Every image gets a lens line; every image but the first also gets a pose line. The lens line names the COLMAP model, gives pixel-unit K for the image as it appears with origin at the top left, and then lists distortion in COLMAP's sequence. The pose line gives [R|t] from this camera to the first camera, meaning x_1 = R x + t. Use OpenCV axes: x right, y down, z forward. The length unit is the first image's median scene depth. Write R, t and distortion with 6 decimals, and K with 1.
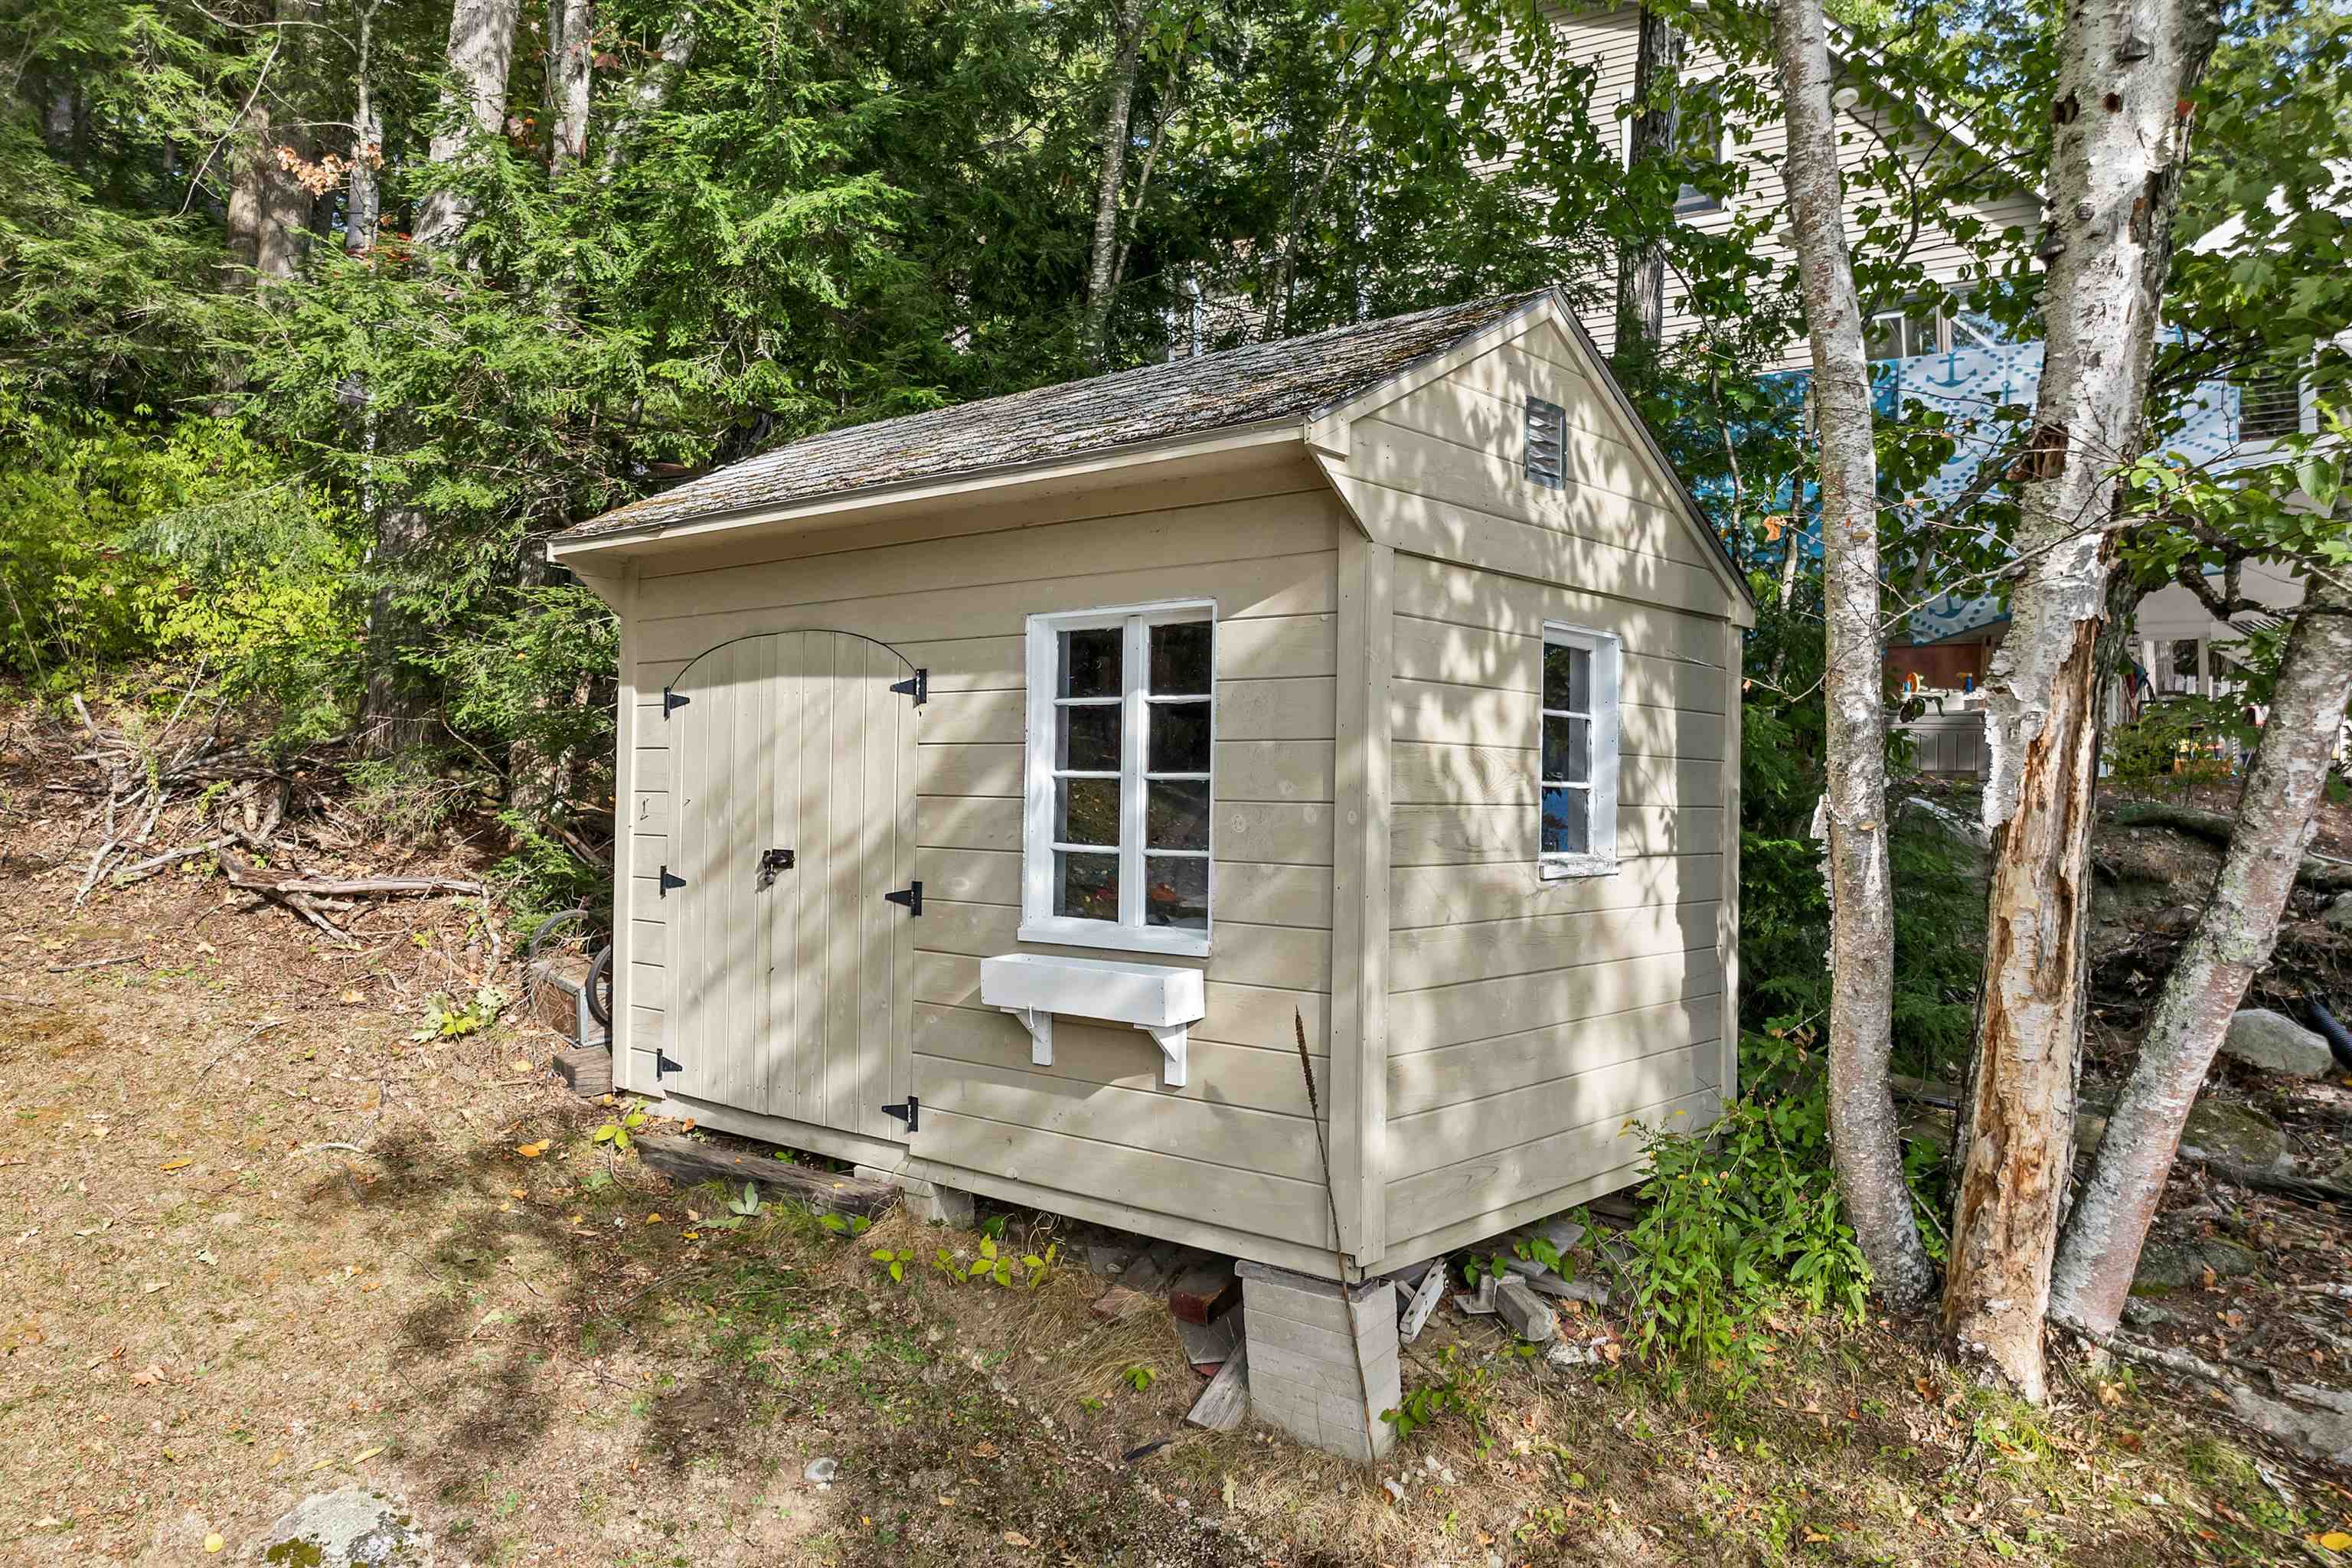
lens RADIAL K [[1712.8, 0, 1176.0], [0, 1712.8, 784.0], [0, 0, 1]] dist [-0.067461, -0.000543]
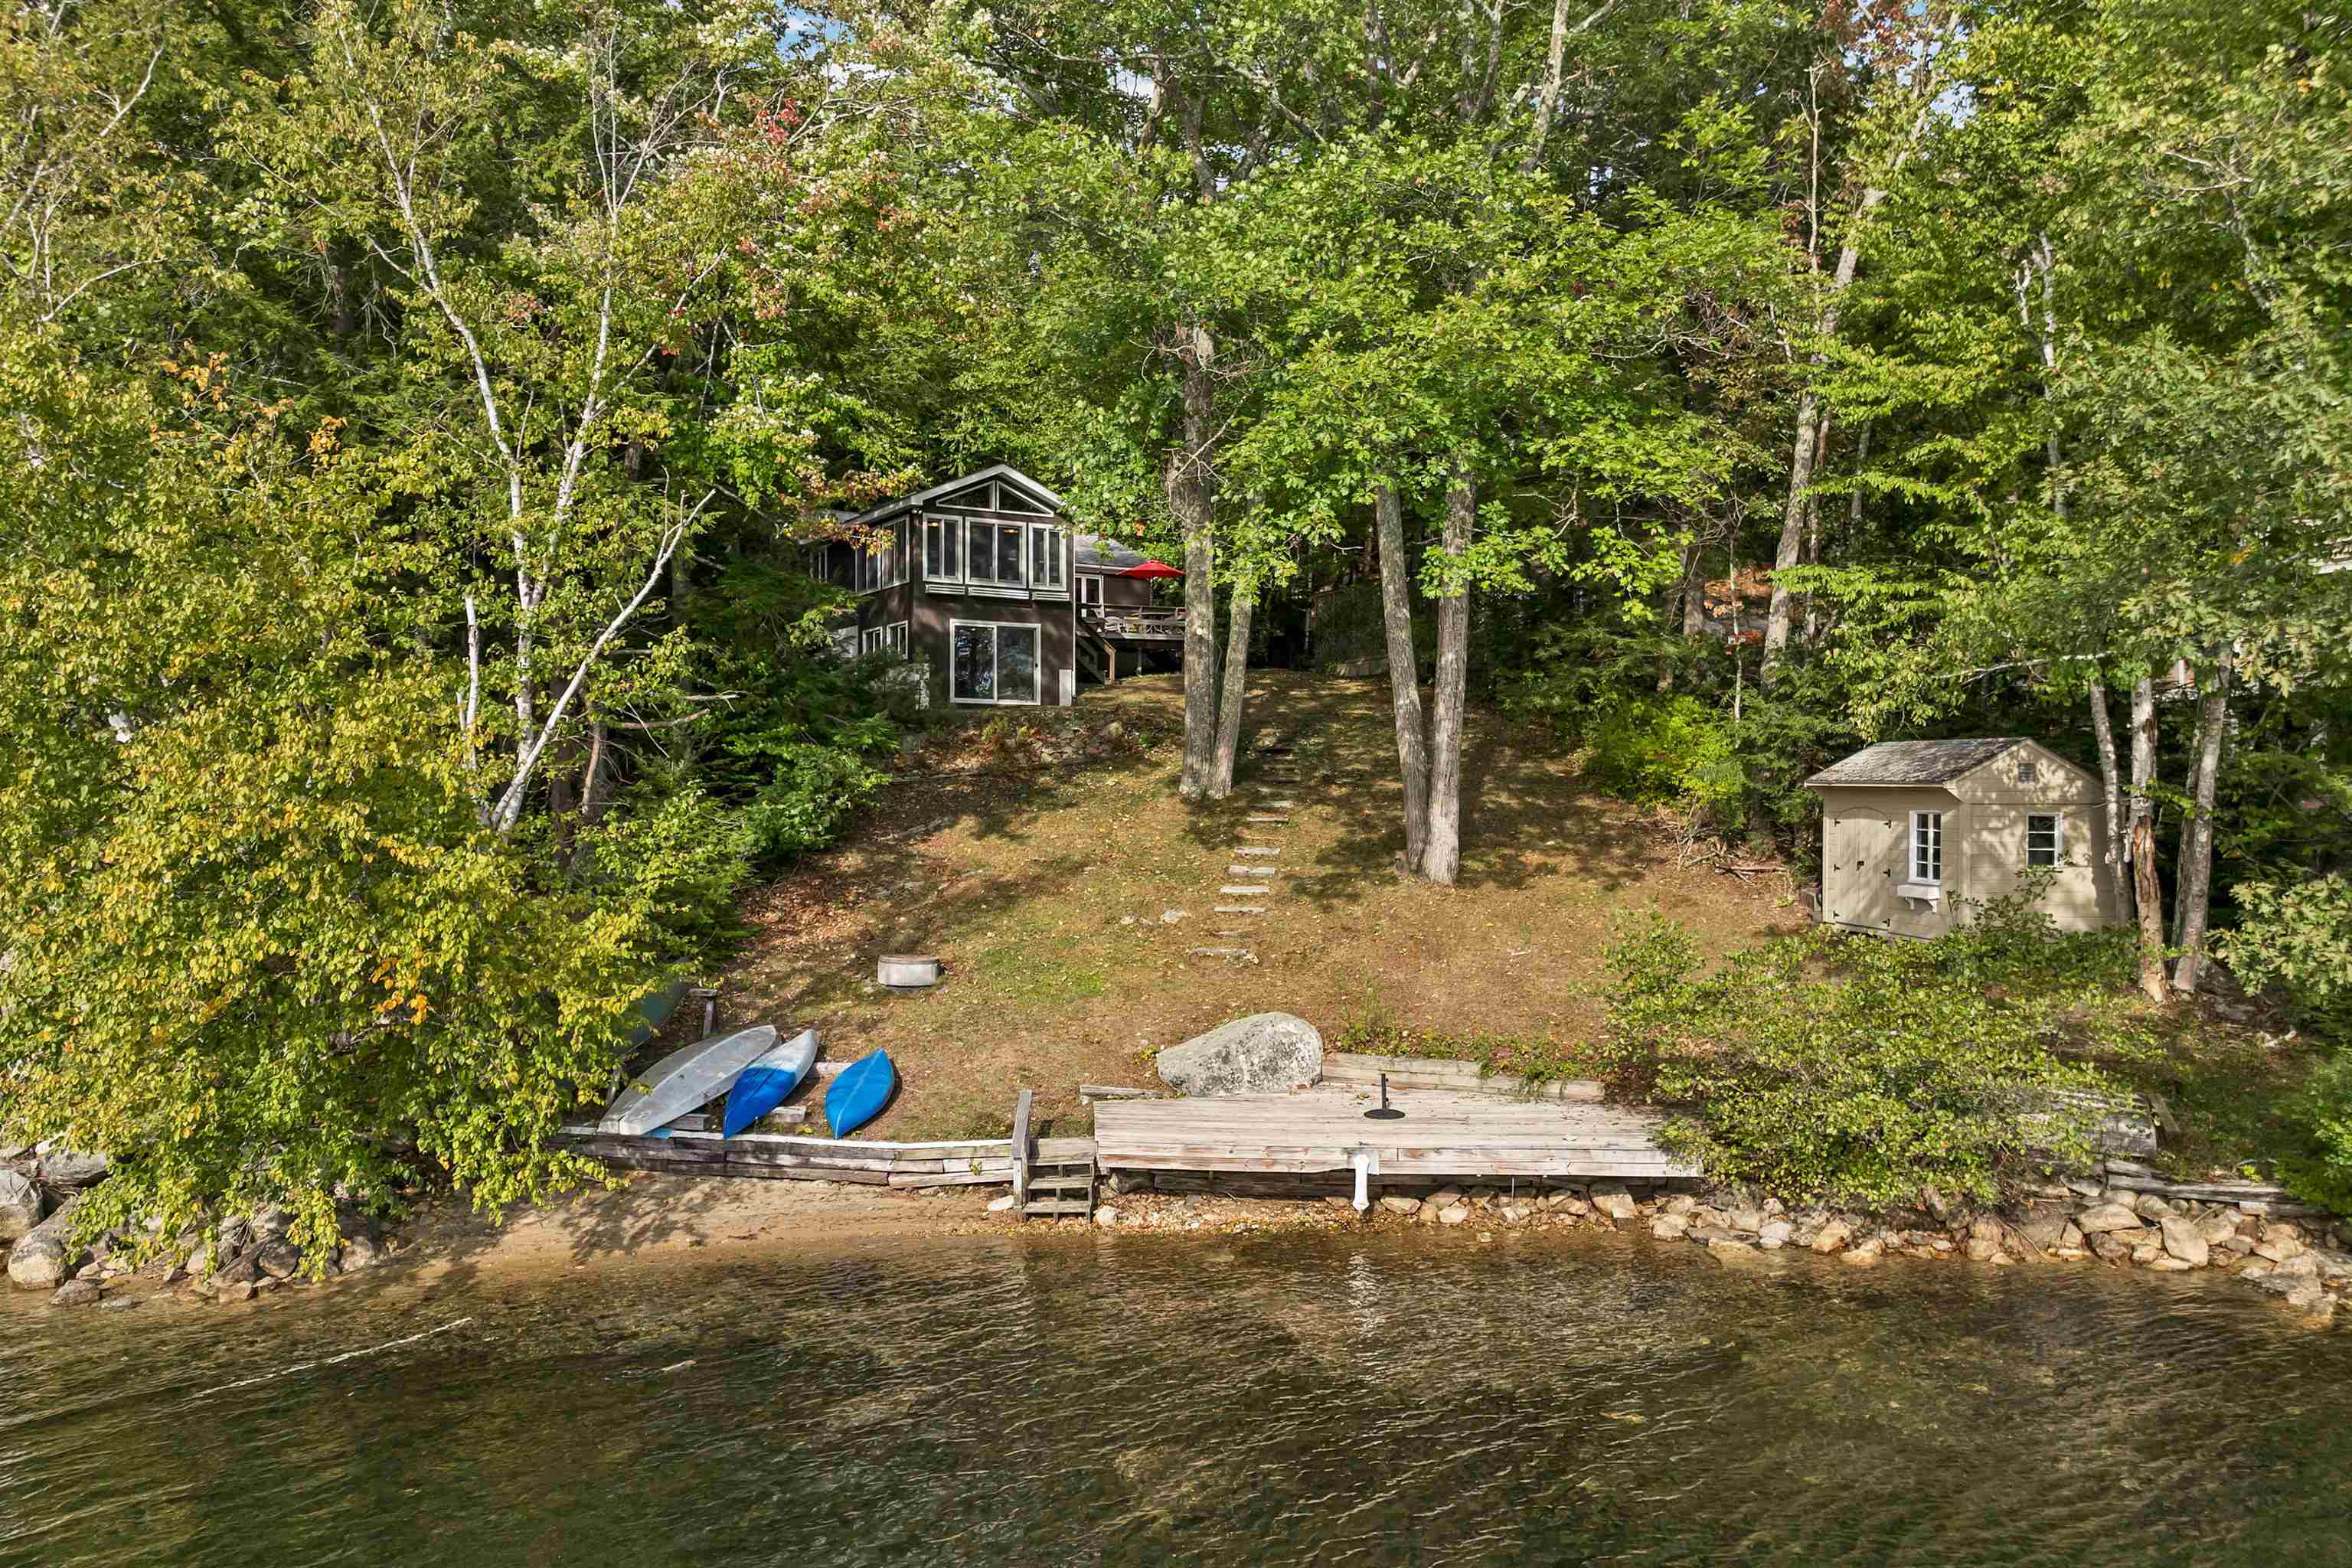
lens RADIAL K [[1712.8, 0, 1176.0], [0, 1712.8, 784.0], [0, 0, 1]] dist [-0.067461, -0.000543]
pose [[0.755427, -0.008951, -0.655172, 1.300860], [0.010674, 0.999942, -0.001353, -0.172160], [0.655146, -0.005971, 0.755479, -3.443829]]
